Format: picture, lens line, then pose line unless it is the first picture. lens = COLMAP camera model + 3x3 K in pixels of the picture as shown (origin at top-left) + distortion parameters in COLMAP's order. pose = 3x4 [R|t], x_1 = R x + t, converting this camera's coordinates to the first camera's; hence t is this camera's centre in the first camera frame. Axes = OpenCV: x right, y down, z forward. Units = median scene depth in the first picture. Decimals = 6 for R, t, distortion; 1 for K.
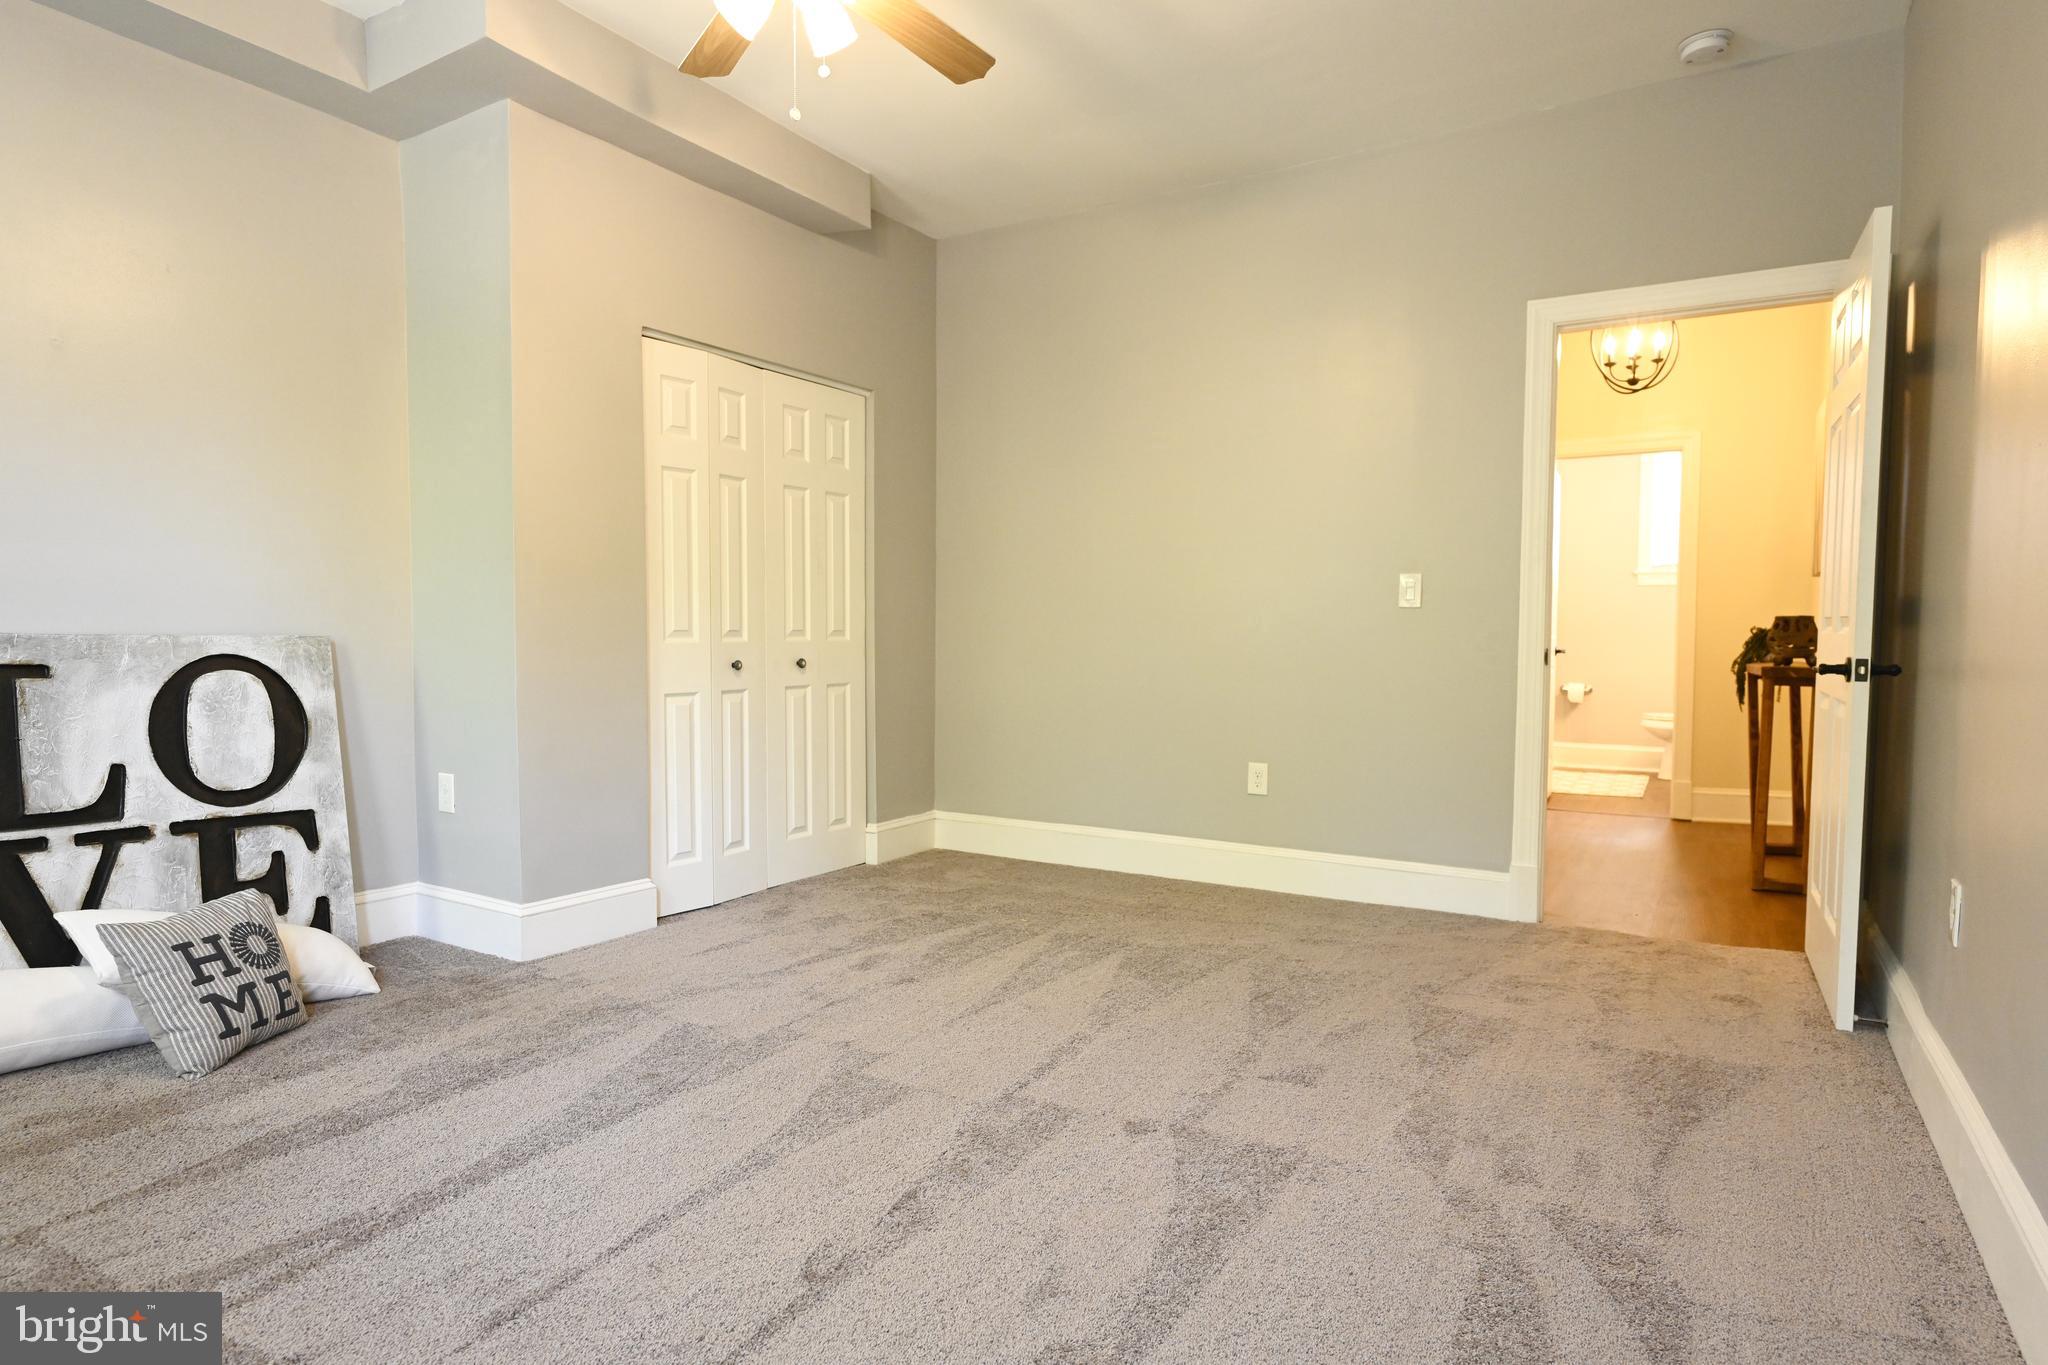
lens RADIAL K [[1142.2, 0, 1020.4], [0, 1142.2, 688.8], [0, 0, 1]] dist [-0.004502, 0.002299]
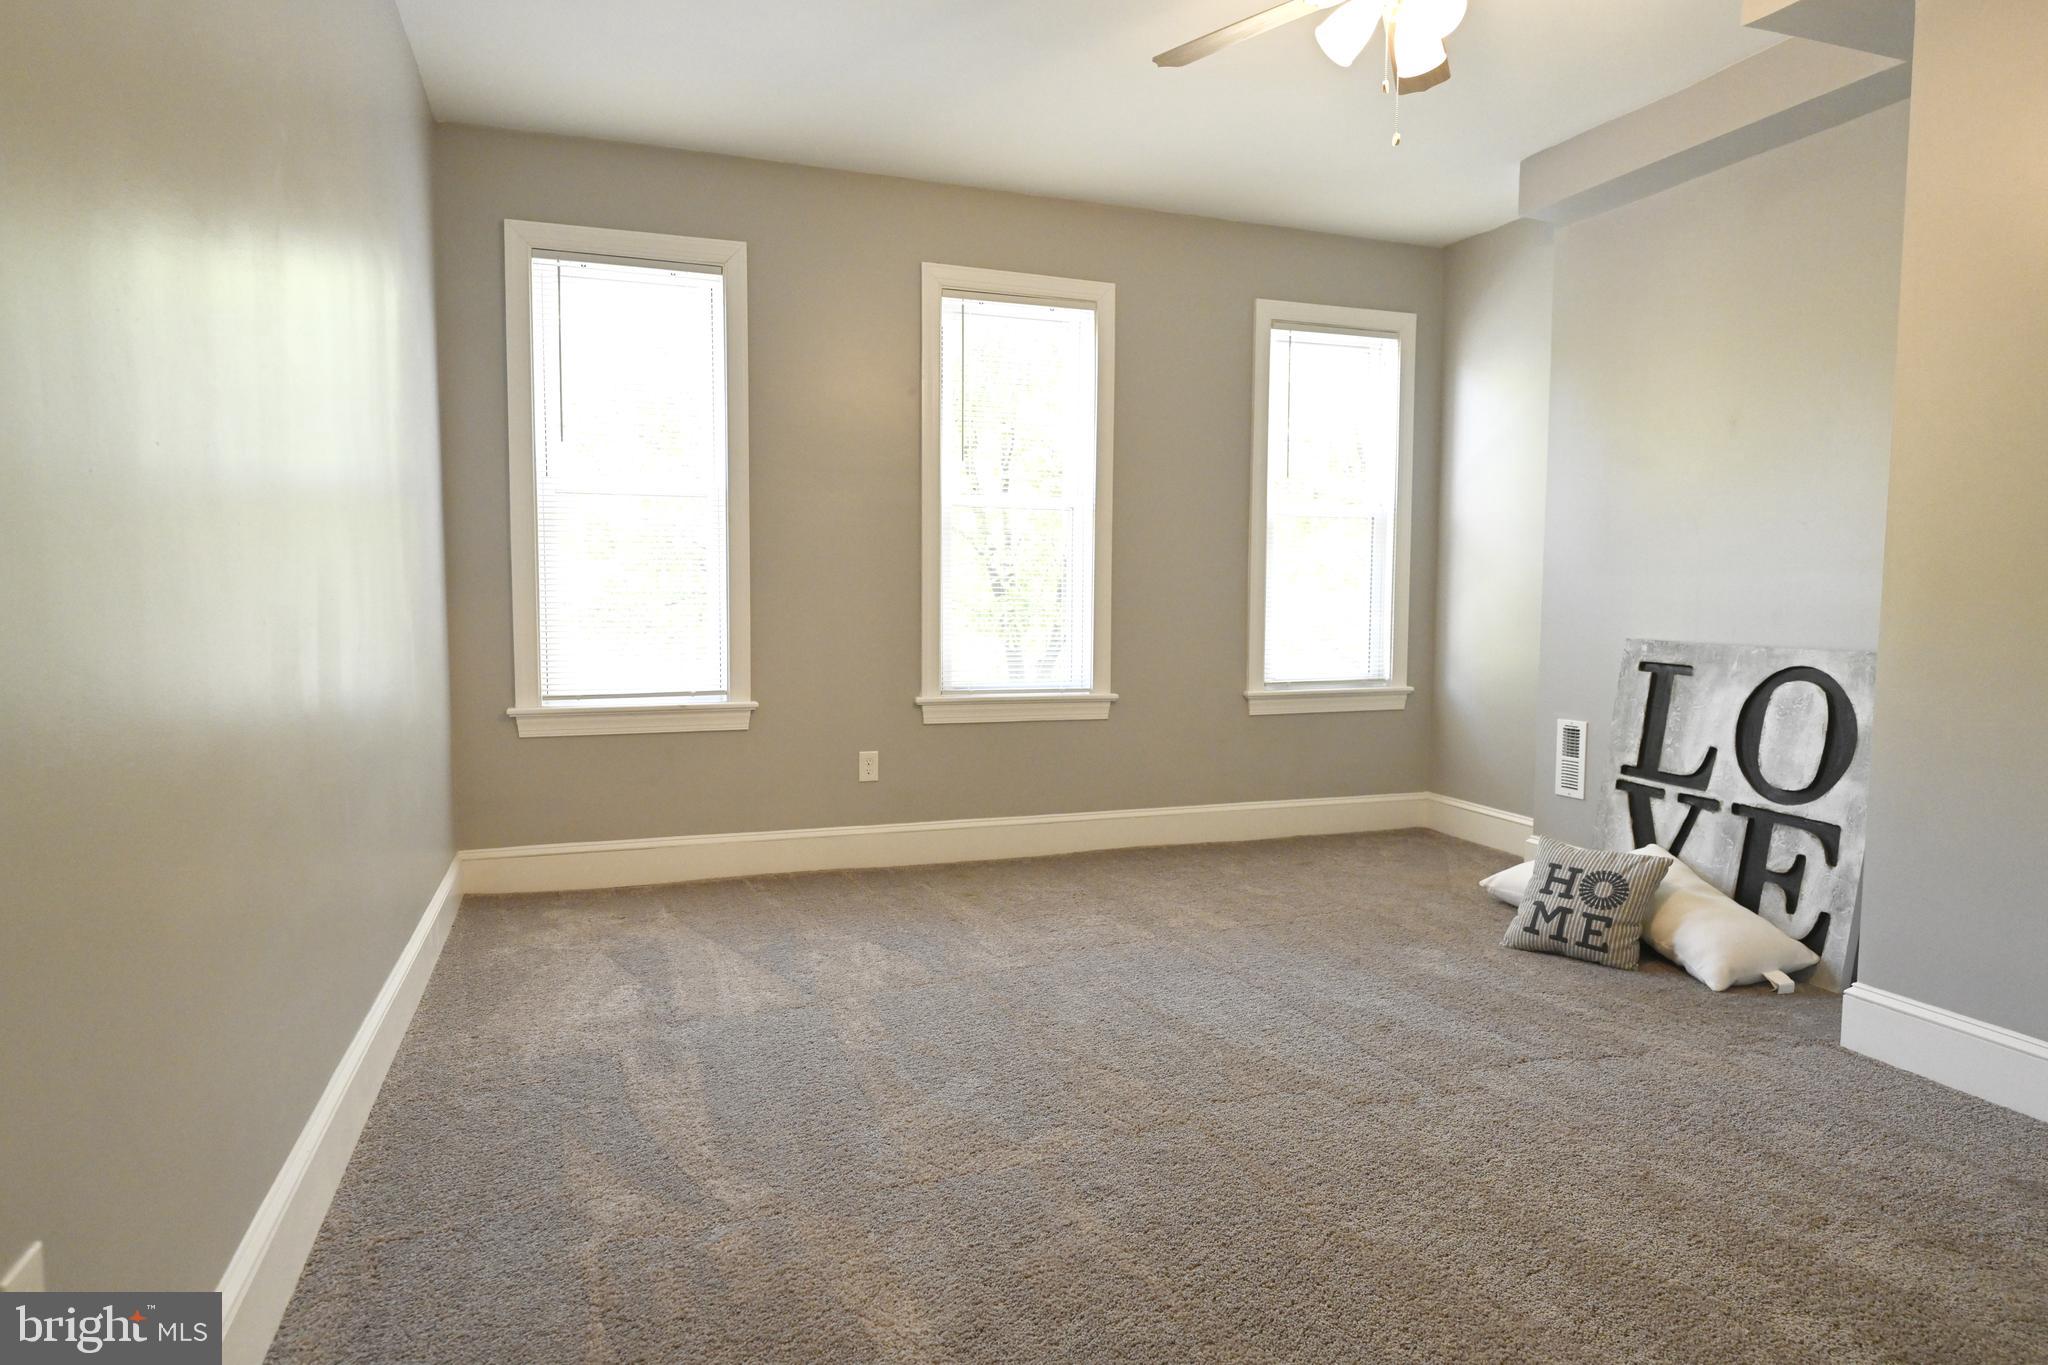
lens RADIAL K [[1142.2, 0, 1020.4], [0, 1142.2, 688.8], [0, 0, 1]] dist [-0.004502, 0.002299]
pose [[-0.617215, 0.050294, -0.785185, 0.658643], [-0.052137, 0.993147, 0.104598, -0.088842], [0.785065, 0.105497, -0.610363, 1.138267]]
